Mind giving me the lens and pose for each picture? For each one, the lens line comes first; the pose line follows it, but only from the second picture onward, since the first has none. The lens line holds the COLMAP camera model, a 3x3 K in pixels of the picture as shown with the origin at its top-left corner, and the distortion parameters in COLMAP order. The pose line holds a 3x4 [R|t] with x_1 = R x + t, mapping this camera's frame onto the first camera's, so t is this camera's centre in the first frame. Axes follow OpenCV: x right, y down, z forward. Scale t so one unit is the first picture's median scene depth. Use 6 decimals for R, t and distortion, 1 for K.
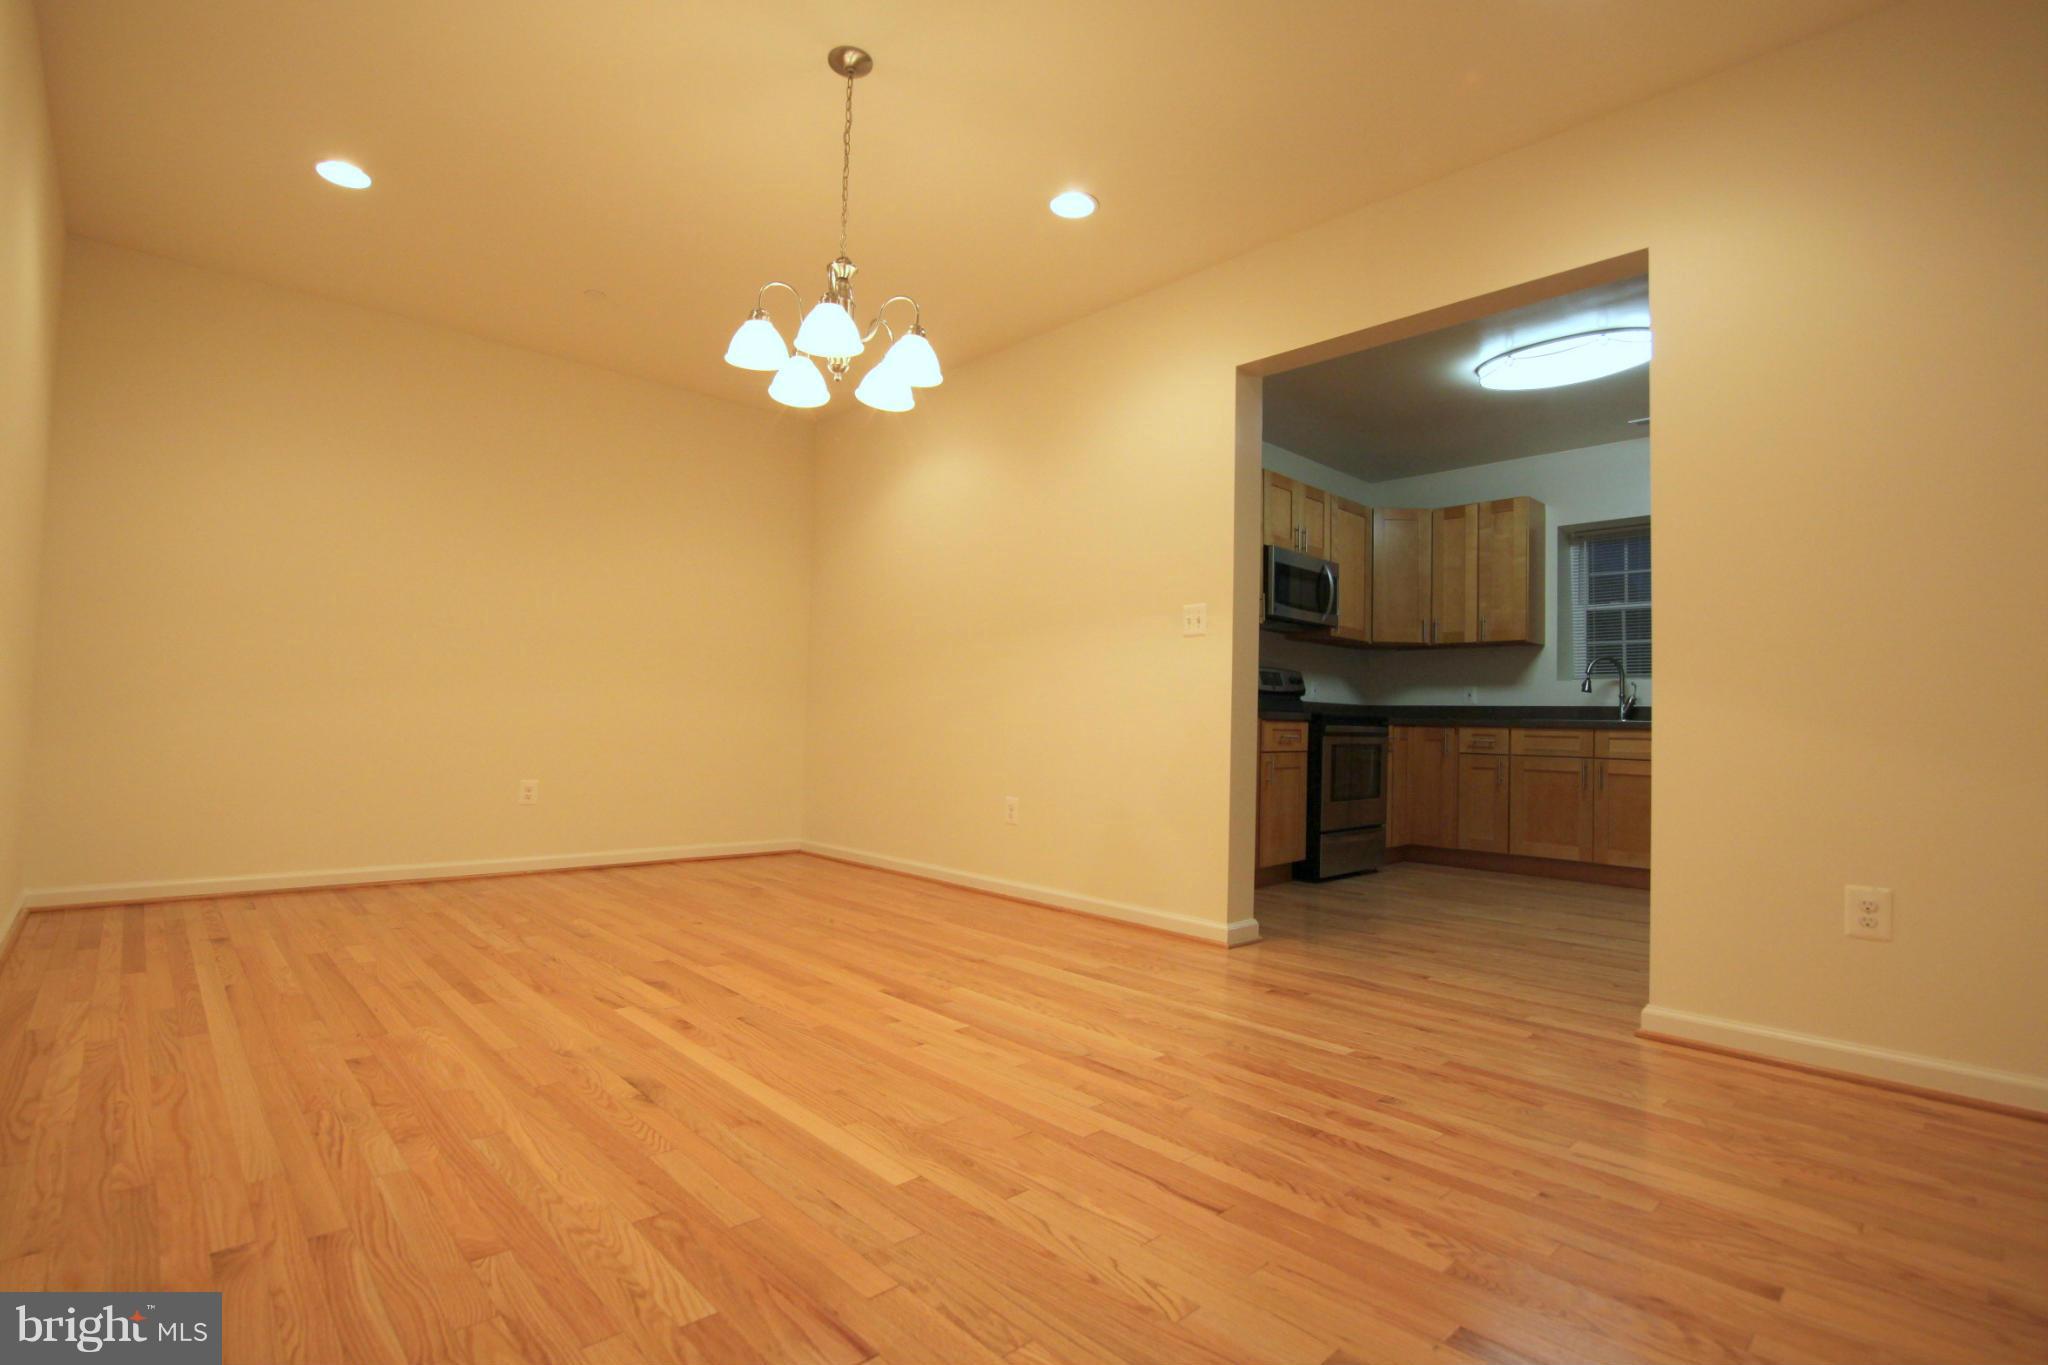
lens RADIAL K [[967.1, 0, 1028.0], [0, 967.1, 686.6], [0, 0, 1]] dist [-0.035037, 0.002036]
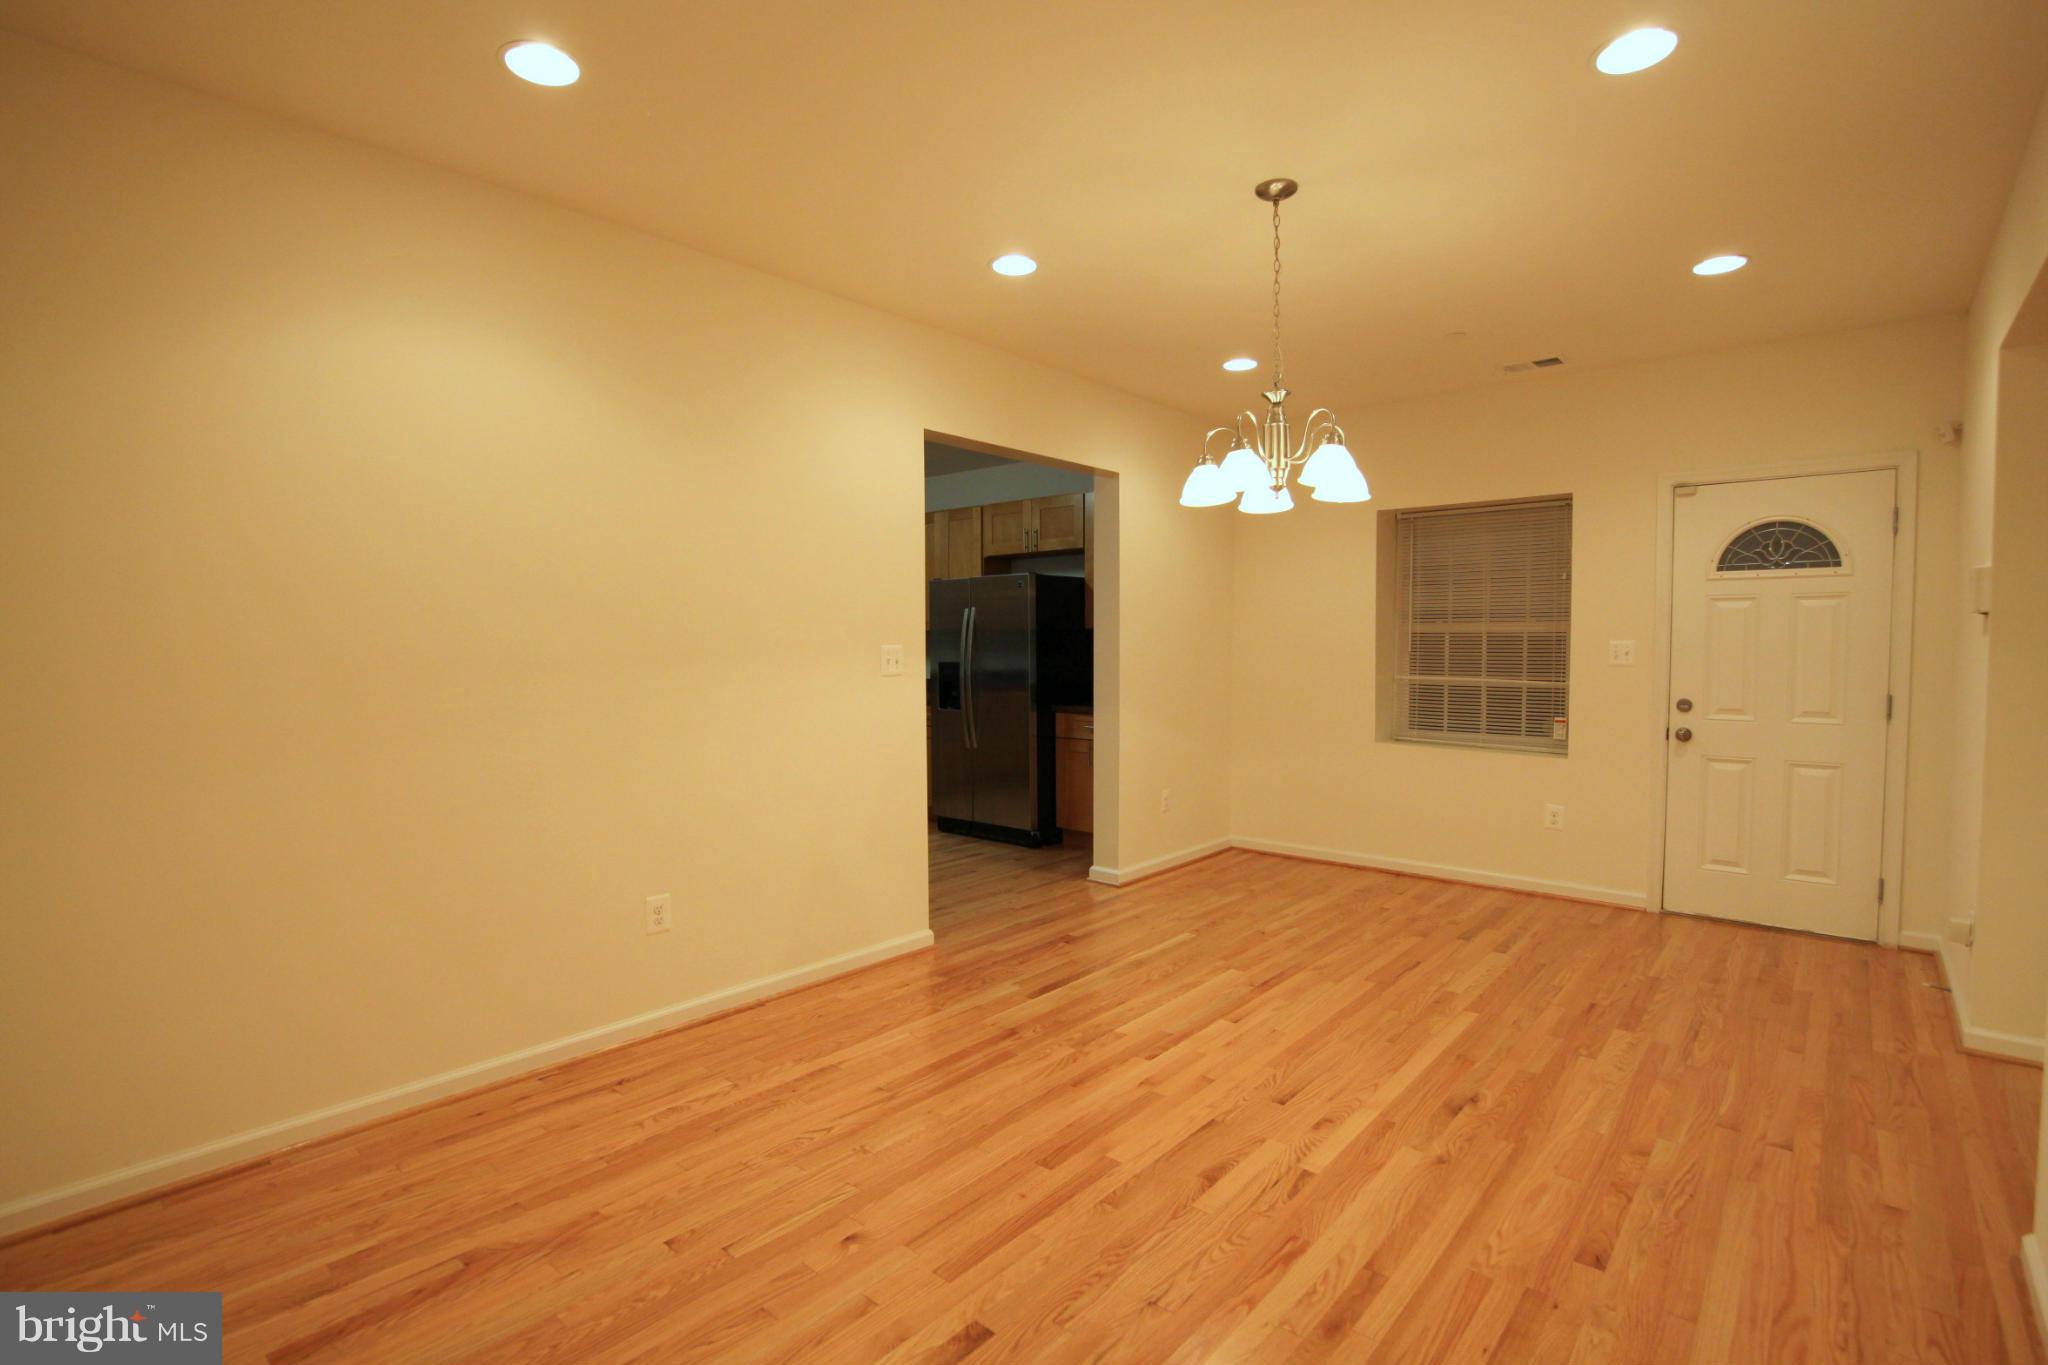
lens RADIAL K [[967.1, 0, 1028.5], [0, 967.1, 687.0], [0, 0, 1]] dist [-0.035037, 0.002036]
pose [[-0.100387, -0.071824, 0.992353, -0.588210], [-0.041238, 0.996834, 0.067976, -0.078510], [-0.994093, -0.034099, -0.103032, 0.641218]]
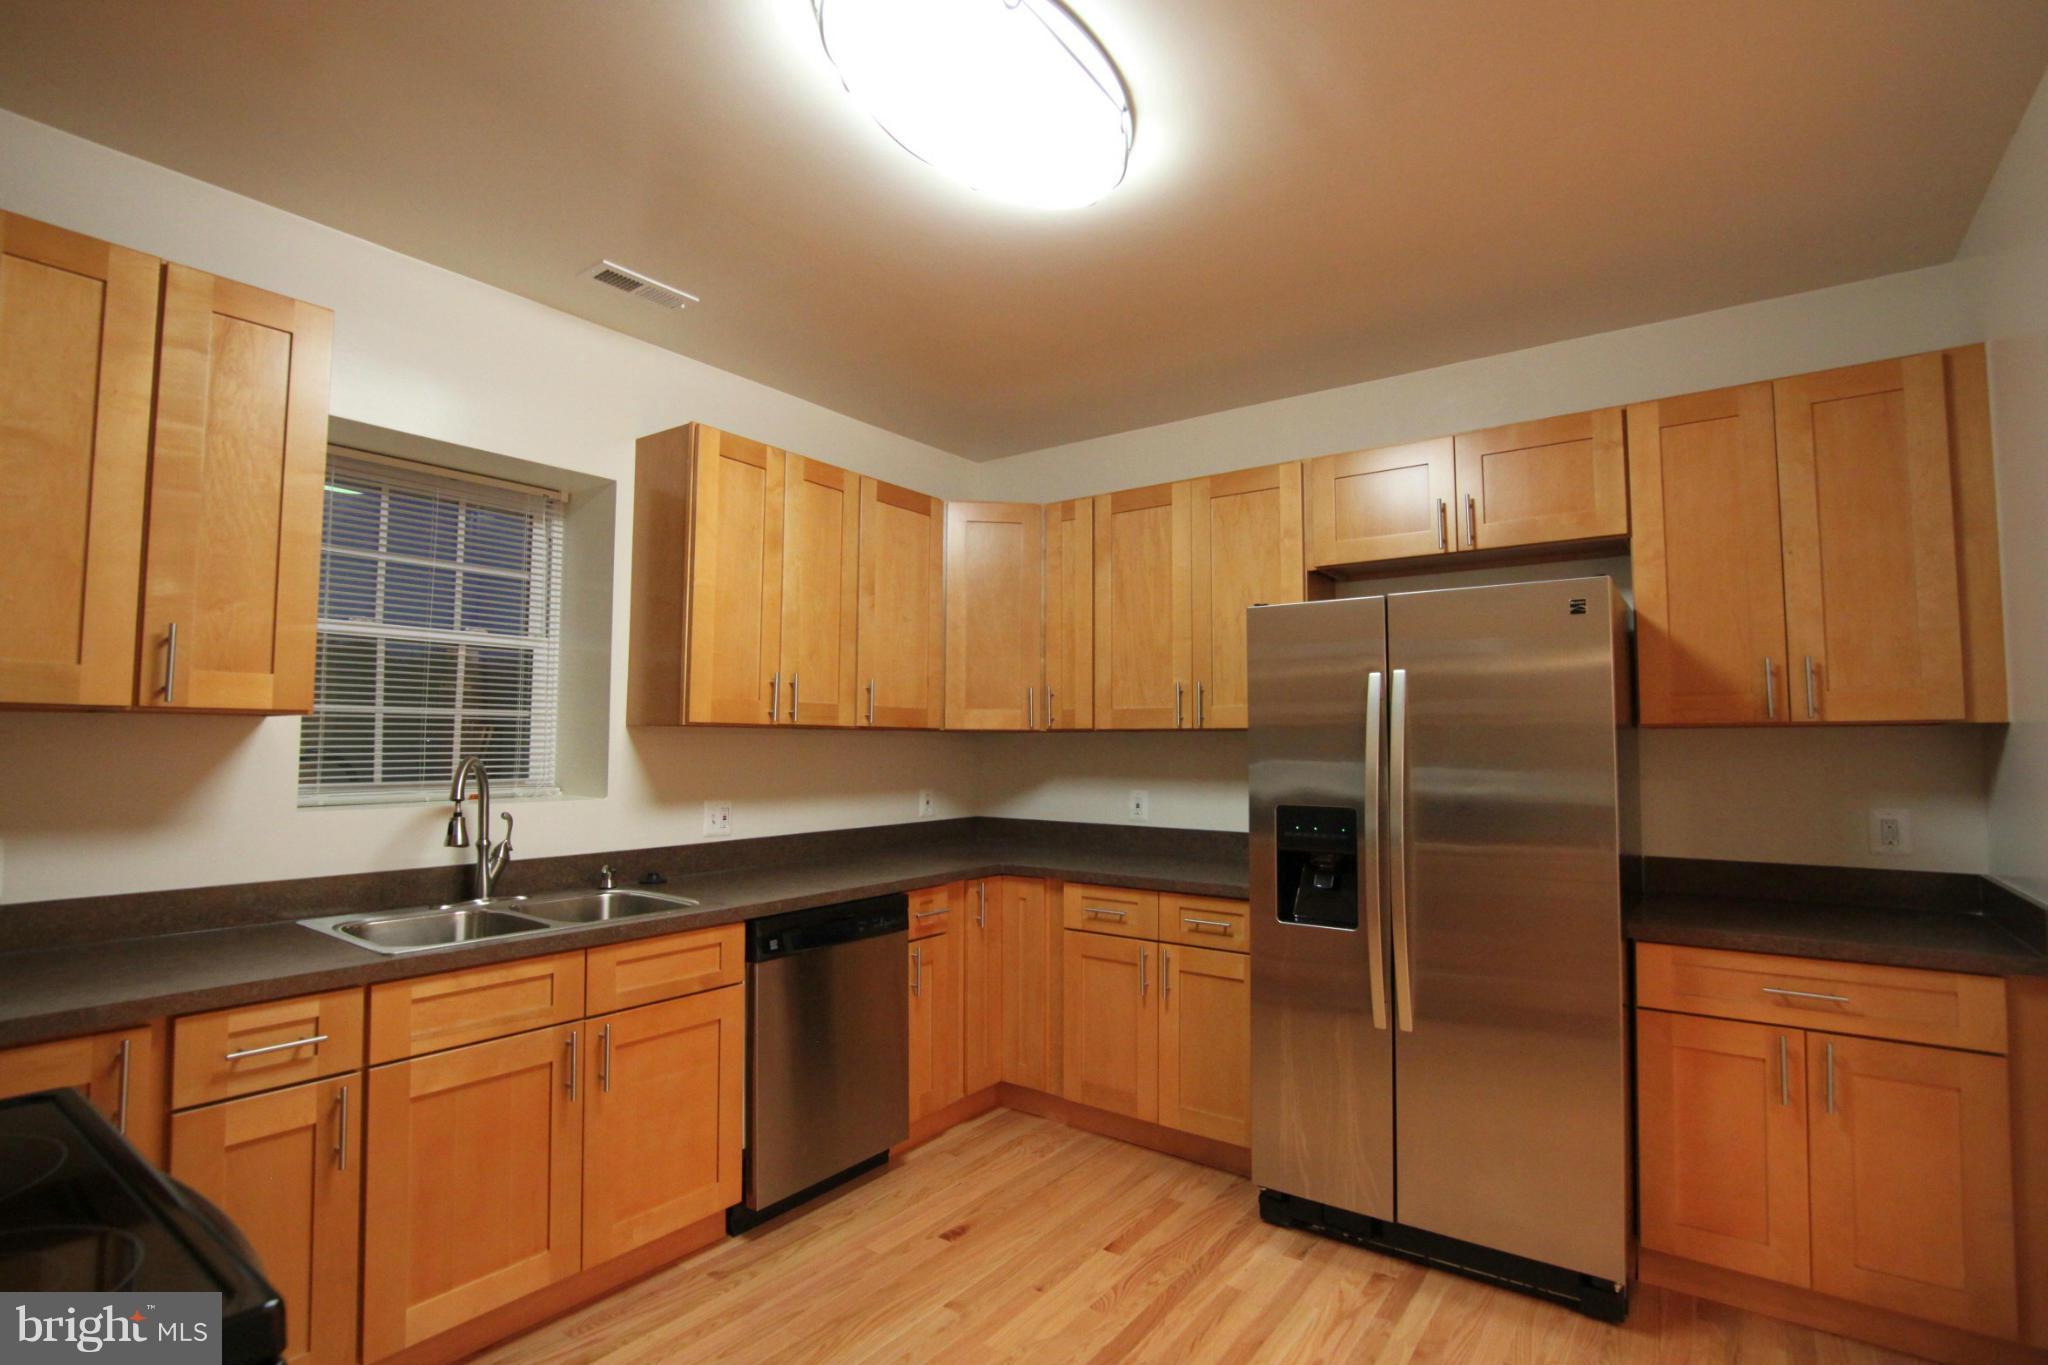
lens RADIAL K [[967.1, 0, 1046.2], [0, 967.1, 686.5], [0, 0, 1]] dist [-0.035037, 0.002036]
pose [[-0.186669, 0.034379, 0.981821, 0.131870], [-0.046181, 0.997976, -0.043725, -0.056732], [-0.981337, -0.053503, -0.184703, 0.829910]]
